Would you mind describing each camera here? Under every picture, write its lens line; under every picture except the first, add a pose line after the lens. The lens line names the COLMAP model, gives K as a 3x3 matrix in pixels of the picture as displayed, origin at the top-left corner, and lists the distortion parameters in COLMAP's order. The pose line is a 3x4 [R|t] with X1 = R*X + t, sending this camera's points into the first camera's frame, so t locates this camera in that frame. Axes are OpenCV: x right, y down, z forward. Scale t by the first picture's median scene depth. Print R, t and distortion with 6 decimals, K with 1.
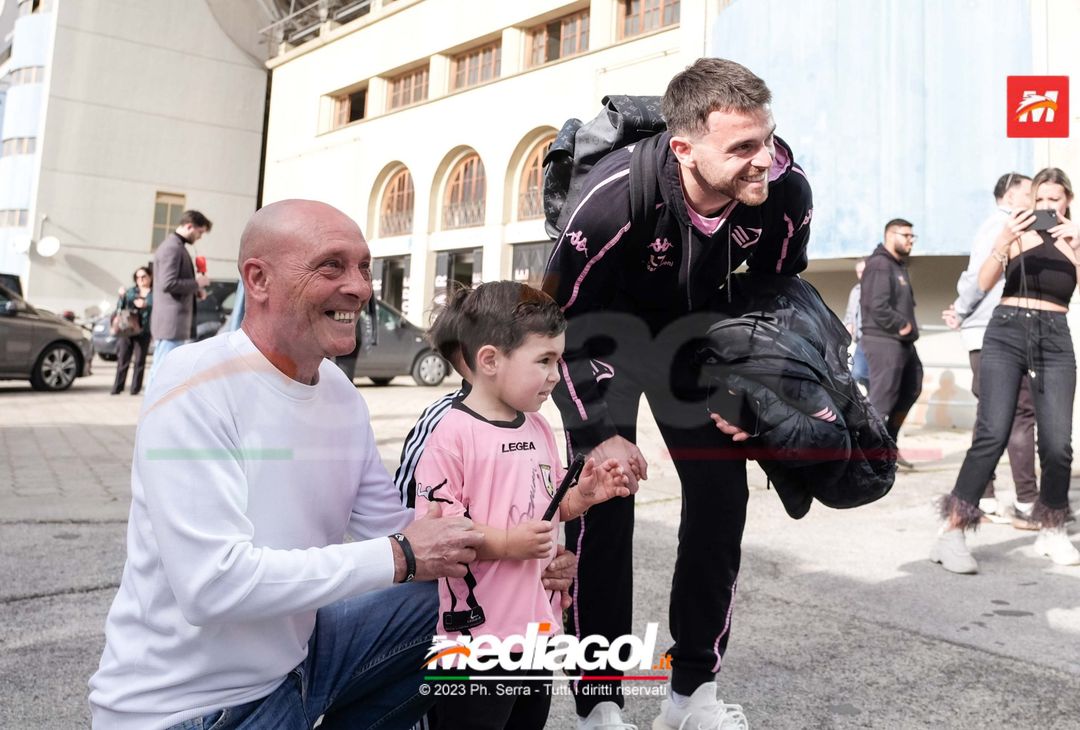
lens RADIAL K [[3494.3, 0, 309.1], [0, 3494.3, 363.1], [0, 0, 1]] dist [-0.093140, 2.543672]
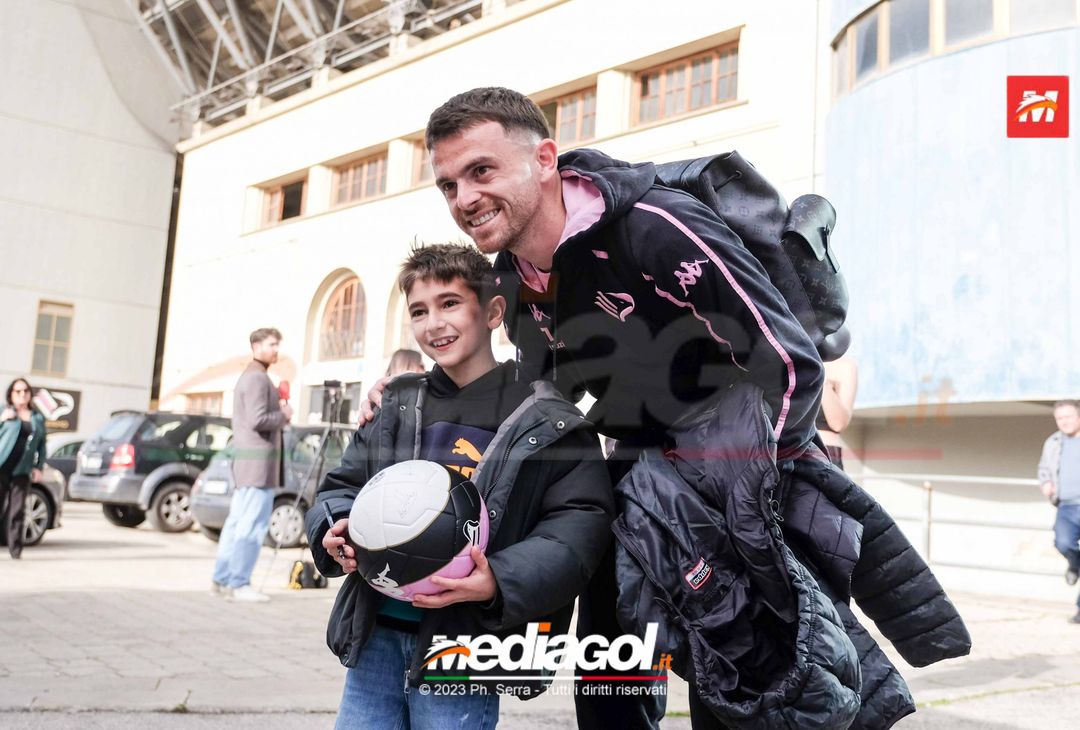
lens RADIAL K [[3494.3, 0, 309.1], [0, 3494.3, 363.1], [0, 0, 1]] dist [-0.093140, 2.543672]
pose [[0.997428, 0.033846, 0.063185, -0.033276], [-0.031278, 0.998661, -0.041203, -0.001787], [-0.064495, 0.039120, 0.997151, 0.186672]]
